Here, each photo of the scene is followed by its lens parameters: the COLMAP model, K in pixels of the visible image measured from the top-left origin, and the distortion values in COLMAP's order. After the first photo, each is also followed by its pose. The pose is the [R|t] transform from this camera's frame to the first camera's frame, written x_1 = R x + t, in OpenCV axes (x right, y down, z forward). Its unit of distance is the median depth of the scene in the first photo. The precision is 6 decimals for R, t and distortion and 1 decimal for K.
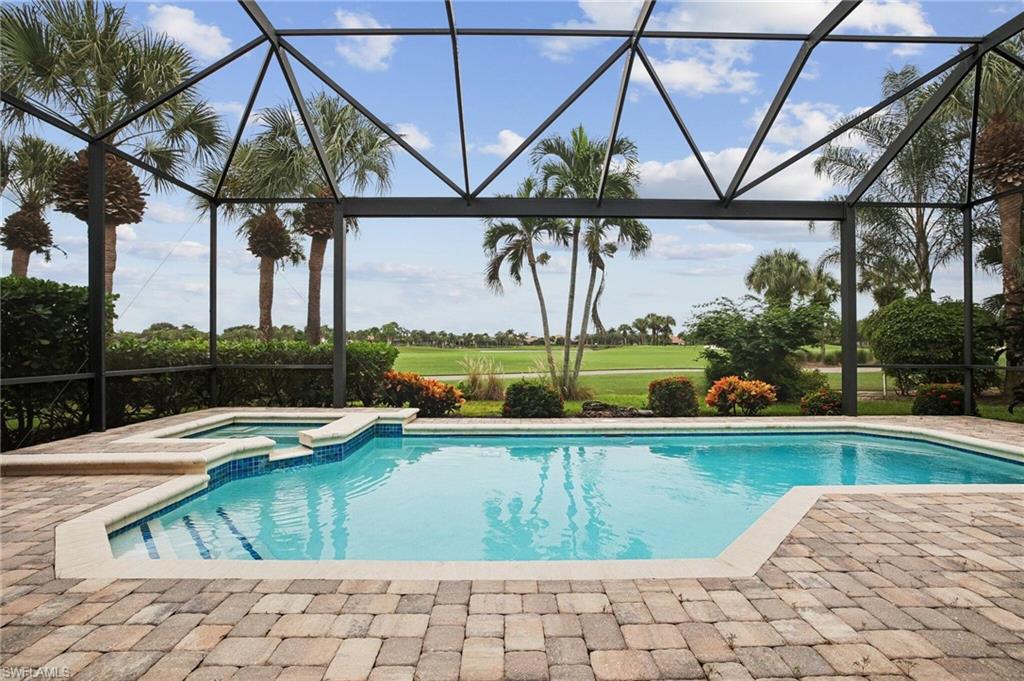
lens RADIAL K [[453.7, 0, 512.0], [0, 453.7, 340.5], [0, 0, 1]] dist [-0.011461, 0.000398]
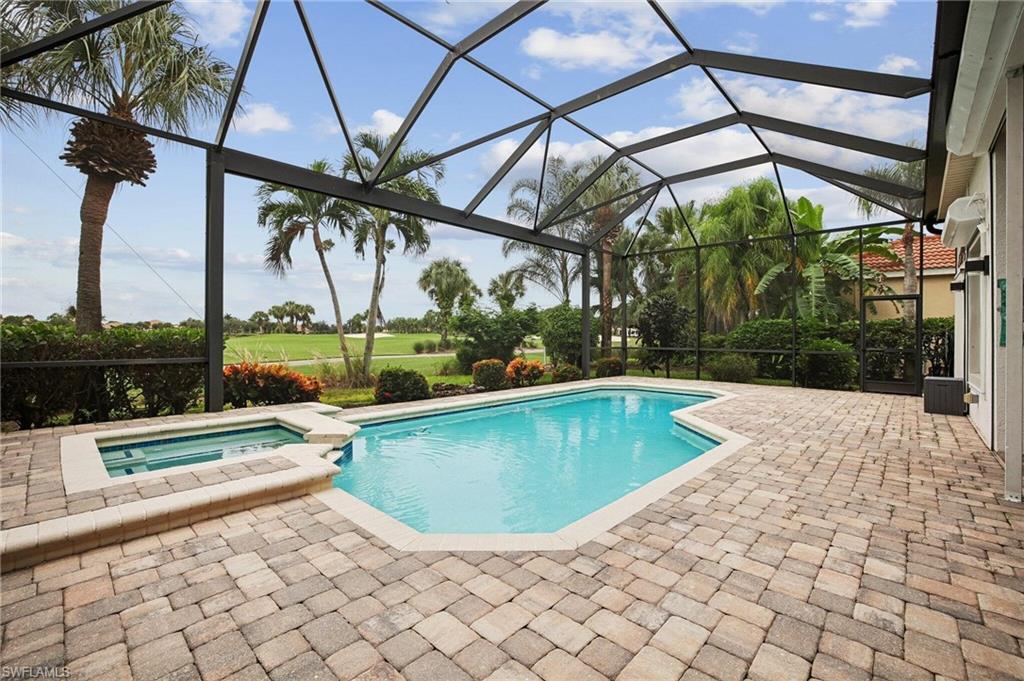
lens RADIAL K [[437.6, 0, 512.0], [0, 437.6, 340.5], [0, 0, 1]] dist [-0.035307, 0.000074]
pose [[0.694770, -0.003404, 0.719224, -0.496187], [-0.014752, 0.999711, 0.018981, 0.003372], [-0.719081, -0.023797, 0.694519, 0.106166]]
